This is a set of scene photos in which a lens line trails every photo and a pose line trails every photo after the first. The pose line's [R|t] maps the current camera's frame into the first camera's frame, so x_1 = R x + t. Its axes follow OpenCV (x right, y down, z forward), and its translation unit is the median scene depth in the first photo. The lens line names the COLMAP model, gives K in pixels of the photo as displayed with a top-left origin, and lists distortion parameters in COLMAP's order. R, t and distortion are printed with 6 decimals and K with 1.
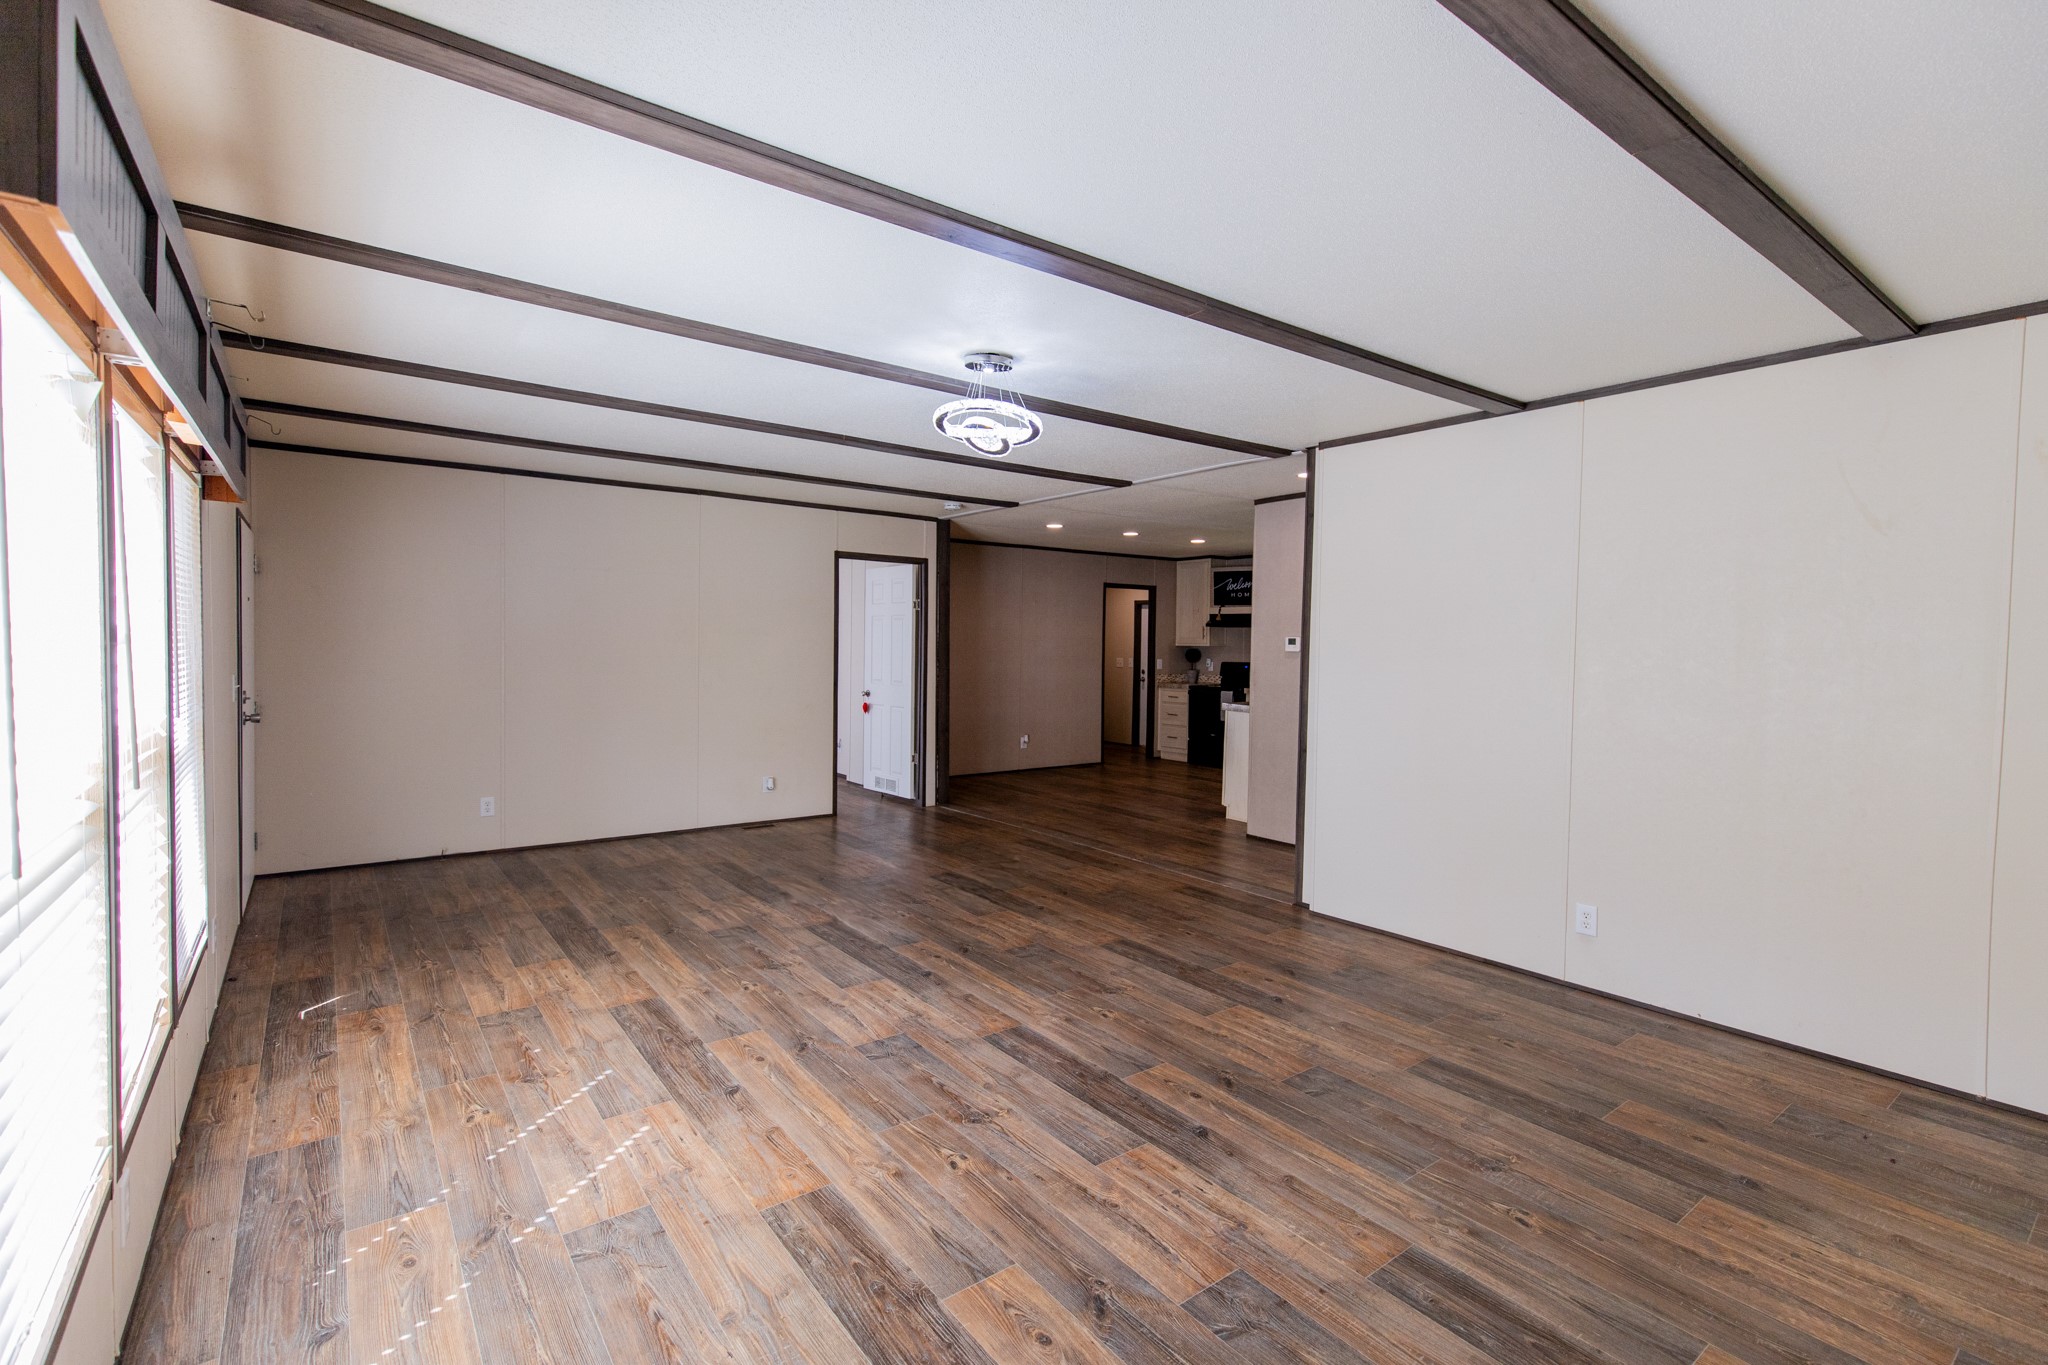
lens RADIAL K [[917.7, 0, 1025.9], [0, 917.7, 671.5], [0, 0, 1]] dist [0.001852, -0.001017]
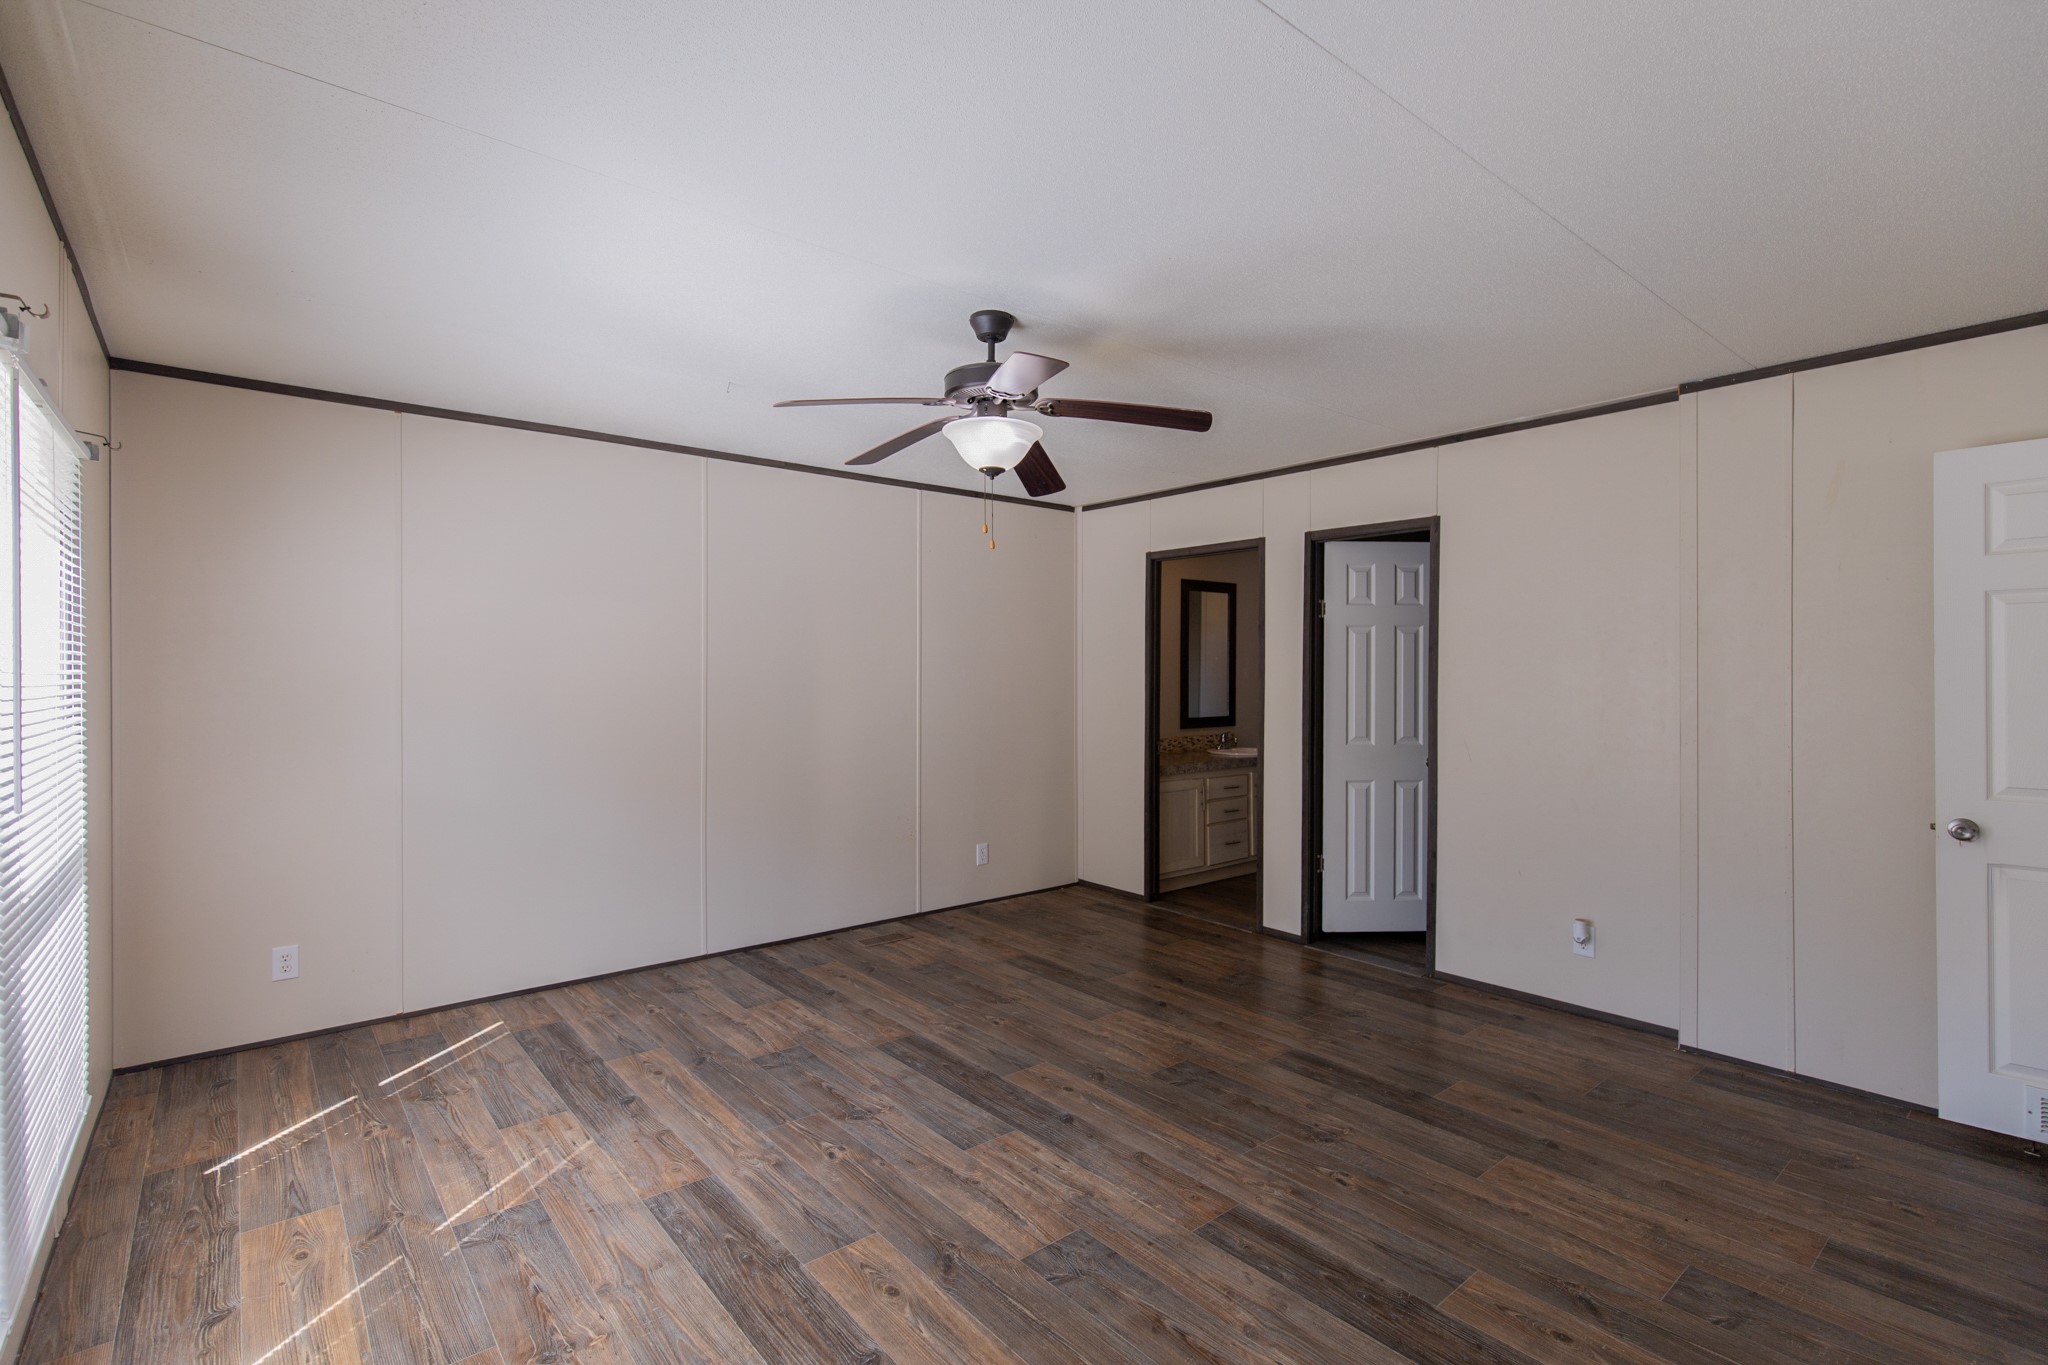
lens RADIAL K [[936.5, 0, 1027.8], [0, 936.5, 672.5], [0, 0, 1]] dist [0.004078, -0.001261]
pose [[0.998638, -0.013078, 0.050517, 0.101270], [0.015029, 0.999148, -0.038424, 0.018131], [-0.049971, 0.039131, 0.997984, -0.127494]]
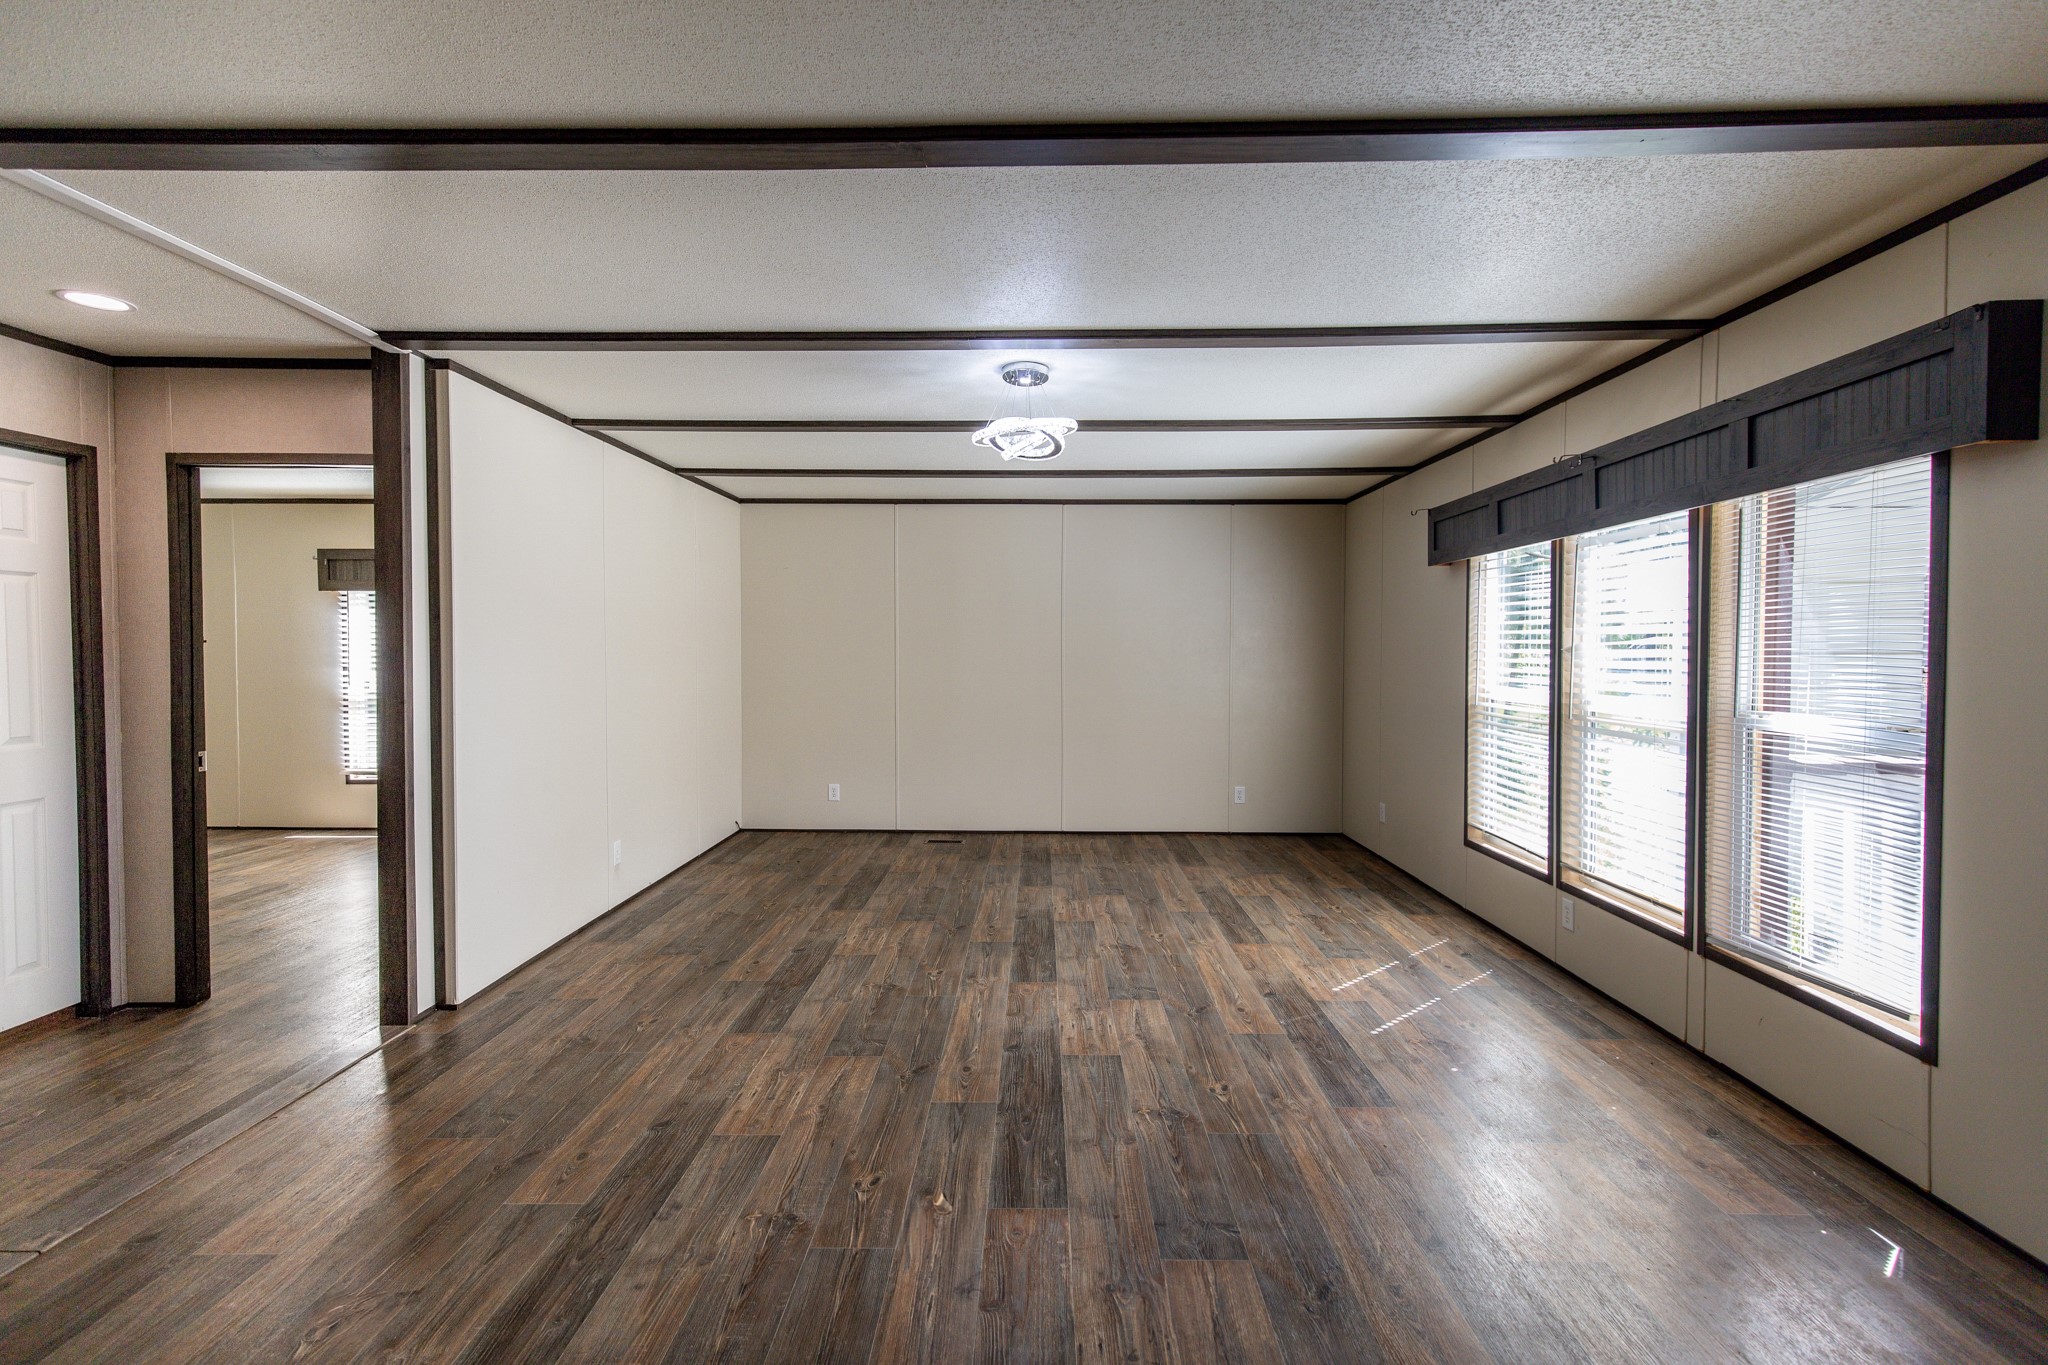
lens RADIAL K [[936.5, 0, 1027.8], [0, 936.5, 672.5], [0, 0, 1]] dist [0.004078, -0.001261]
pose [[-0.789446, -0.034216, 0.612866, -0.955750], [0.007338, 0.997848, 0.065162, -0.090918], [-0.613776, 0.055939, -0.787496, 2.520143]]
